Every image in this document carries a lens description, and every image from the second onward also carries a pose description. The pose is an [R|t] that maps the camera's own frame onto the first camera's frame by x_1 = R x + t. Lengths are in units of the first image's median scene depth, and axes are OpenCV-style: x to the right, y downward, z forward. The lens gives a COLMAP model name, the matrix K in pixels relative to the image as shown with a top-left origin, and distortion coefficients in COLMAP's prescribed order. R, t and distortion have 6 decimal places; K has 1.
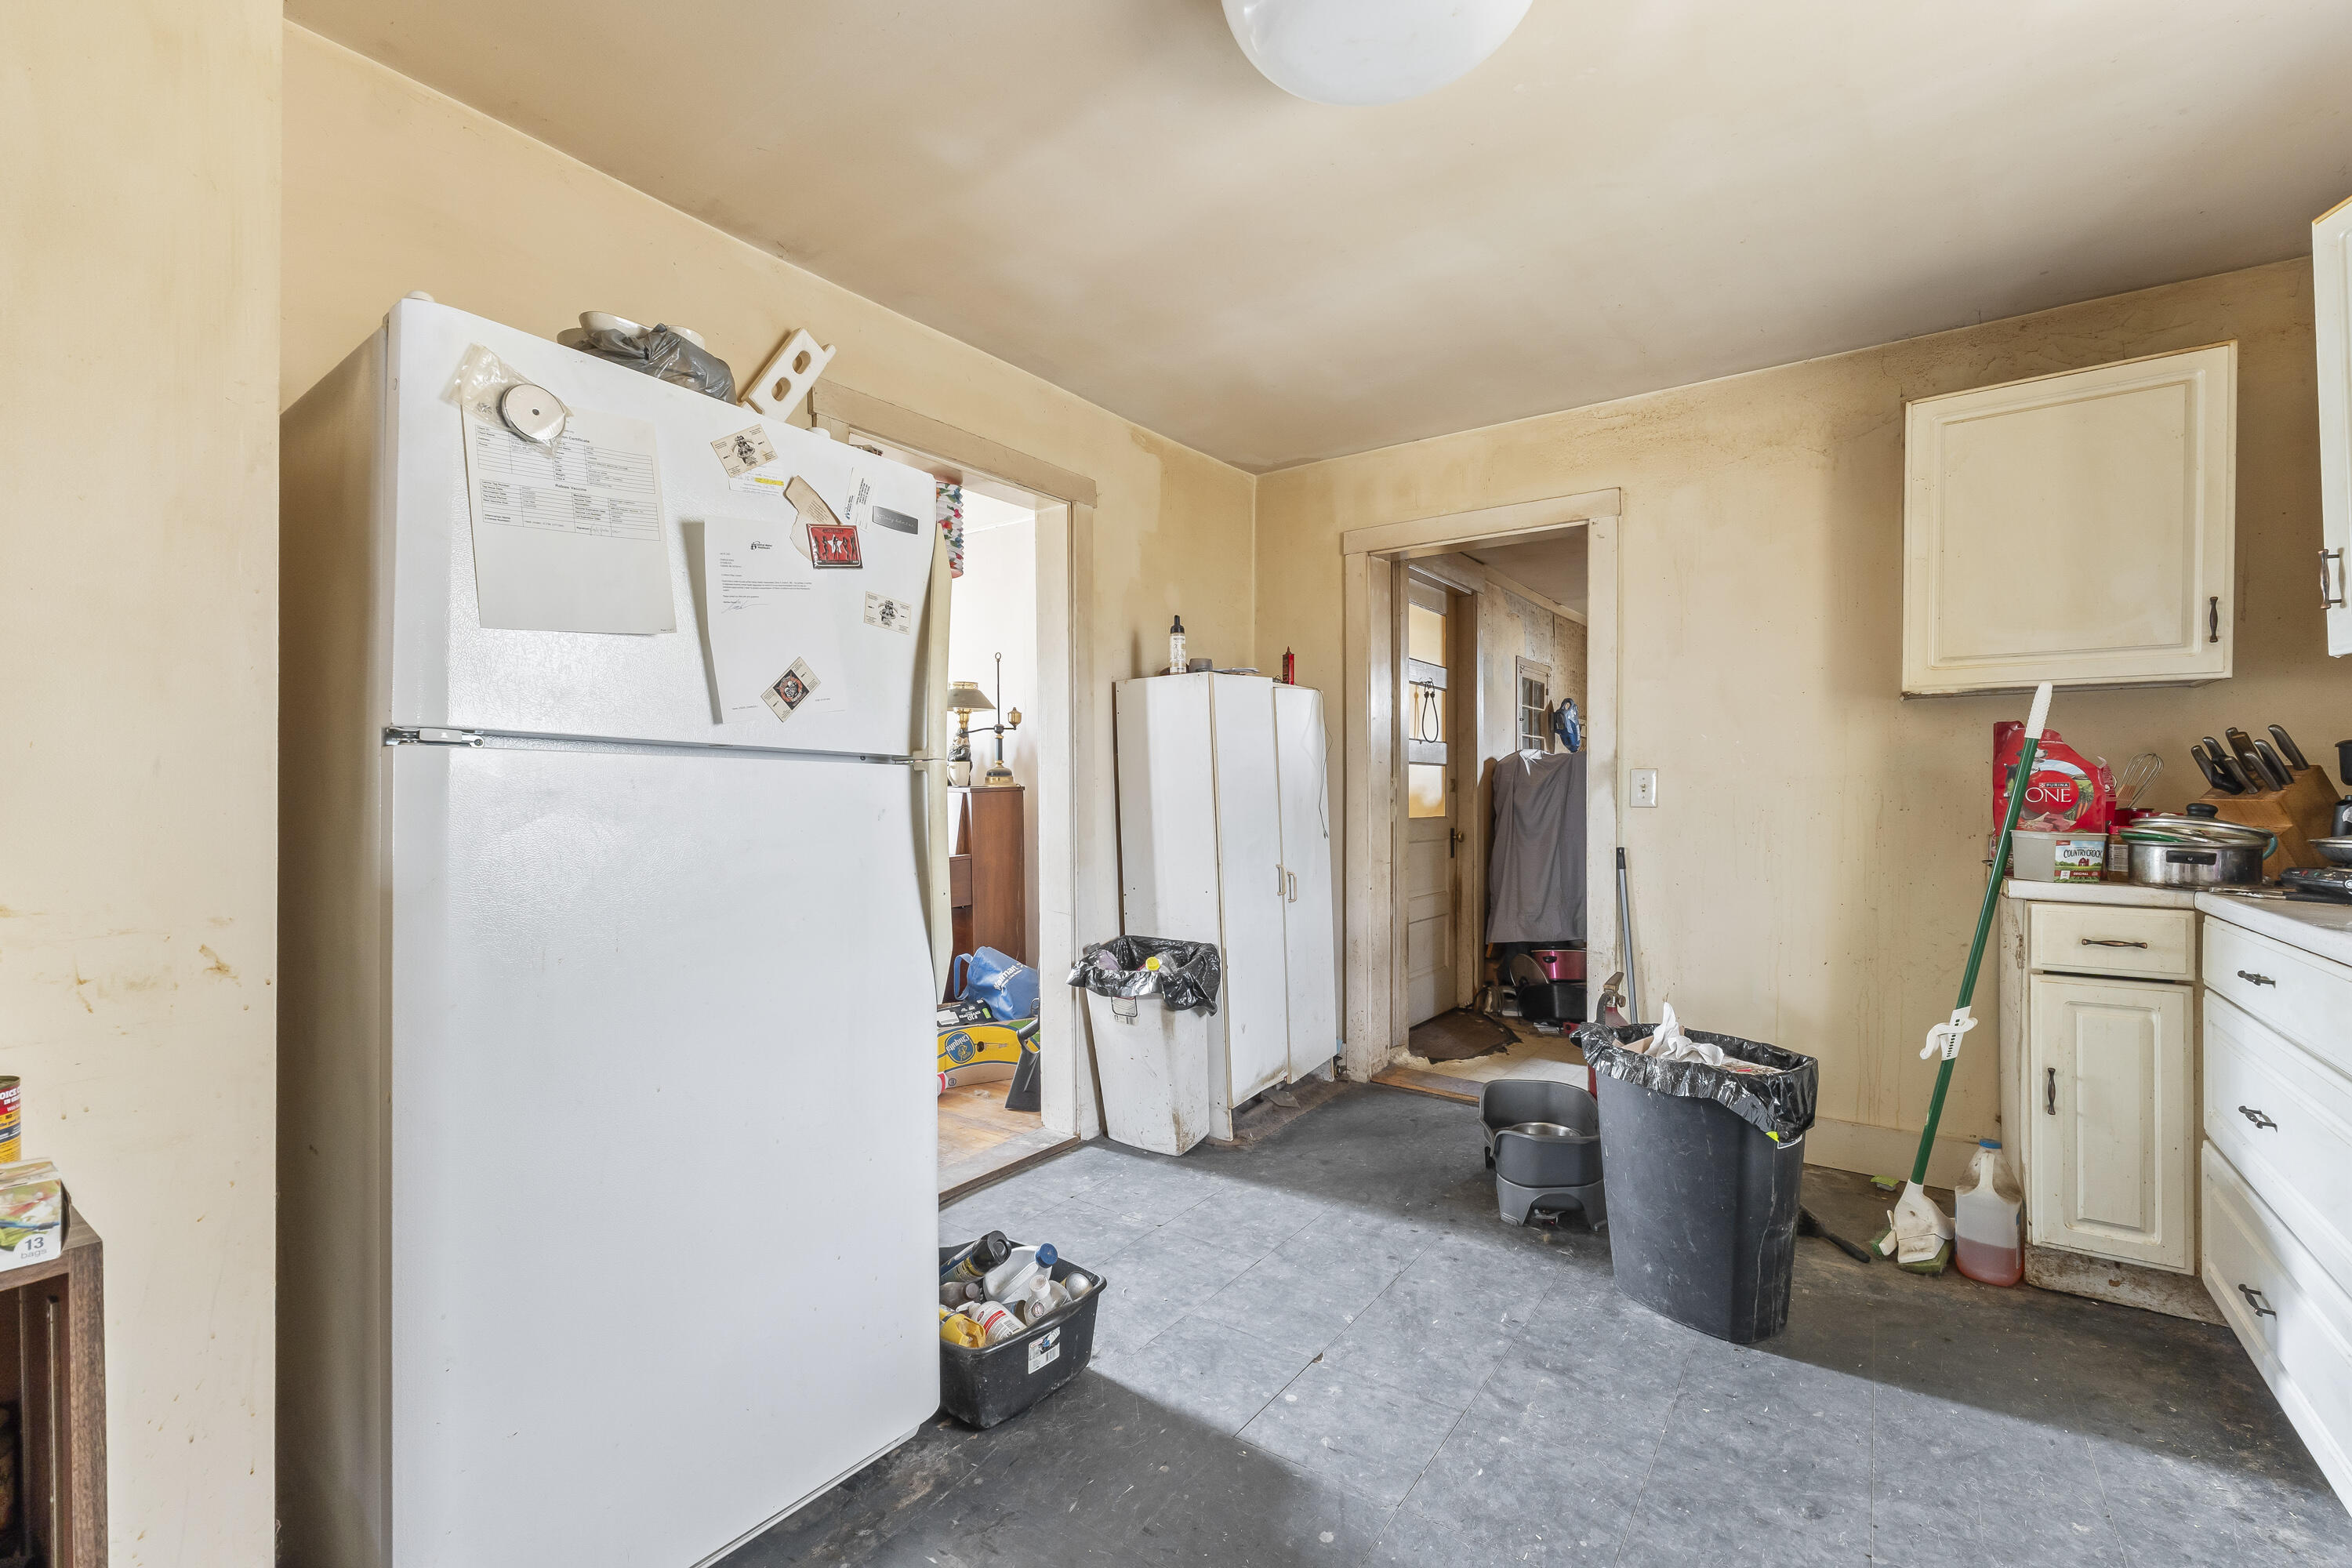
lens RADIAL K [[1004.6, 0, 1180.0], [0, 1004.6, 788.7], [0, 0, 1]] dist [-0.003042, -0.000572]
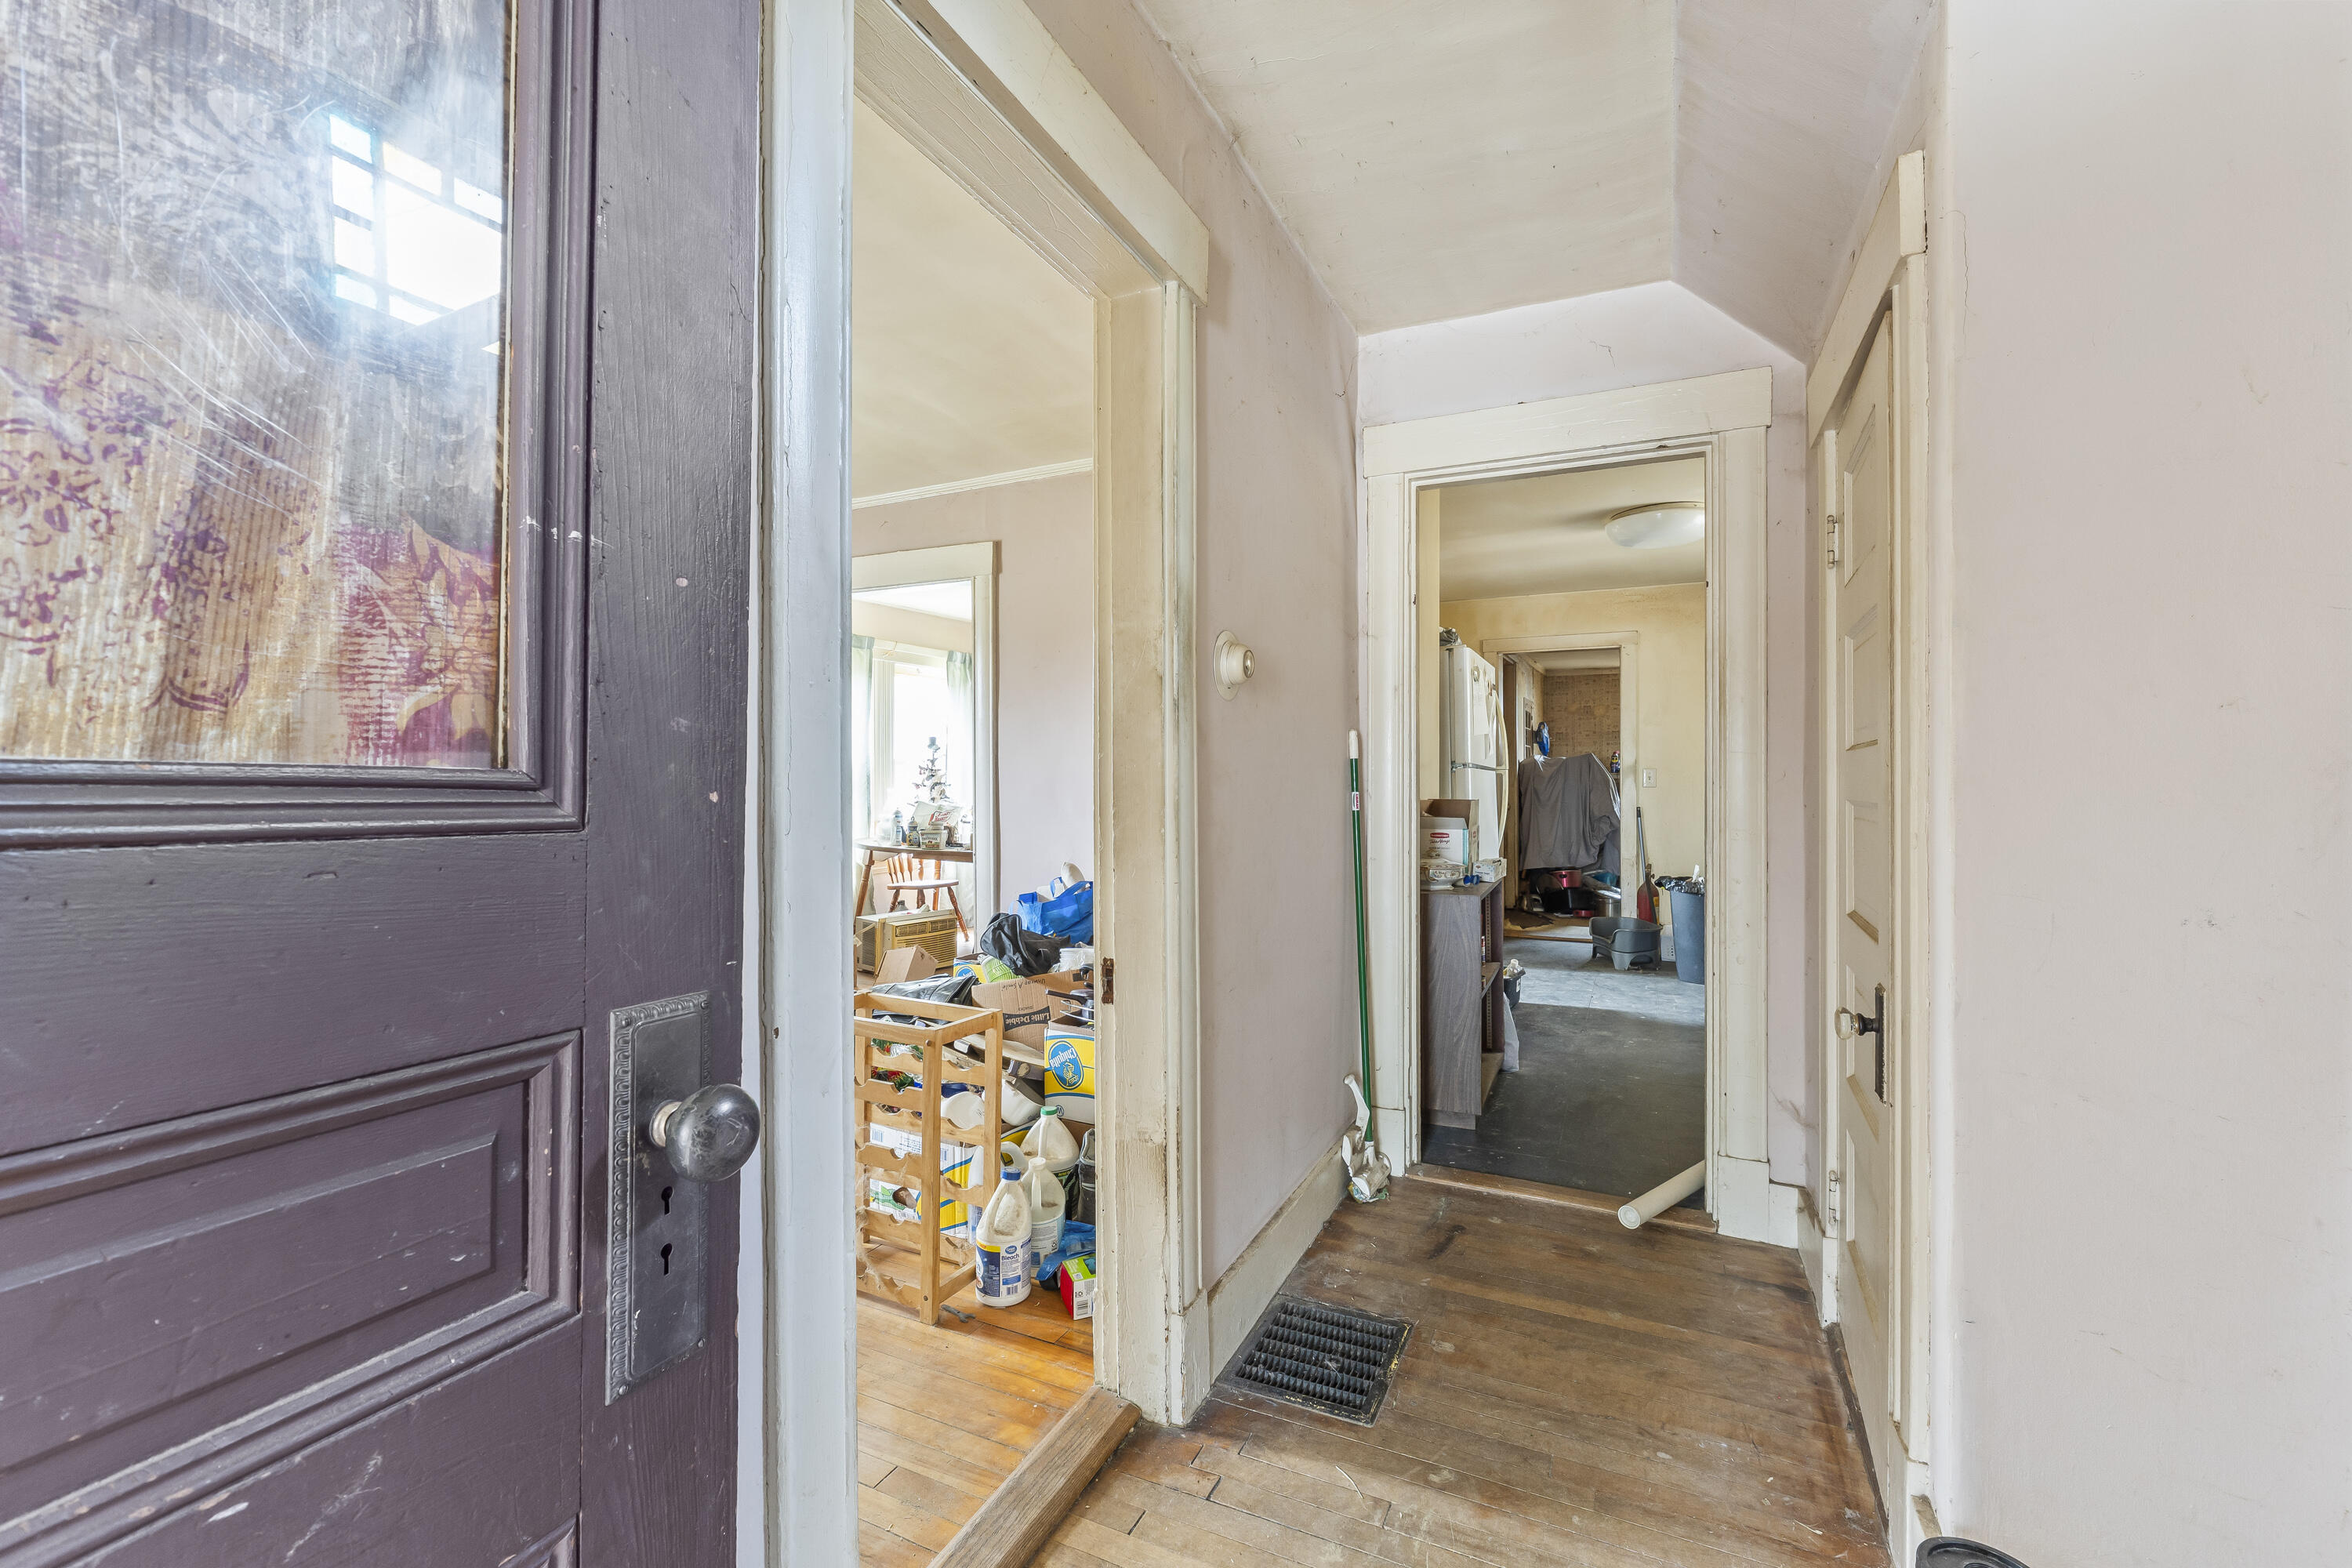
lens RADIAL K [[1004.6, 0, 1178.1], [0, 1004.6, 777.0], [0, 0, 1]] dist [-0.003042, -0.000572]
pose [[0.982355, -0.003649, 0.186991, -0.600850], [0.004582, 0.999979, -0.004558, 0.001736], [-0.186970, 0.005334, 0.982351, -0.581324]]
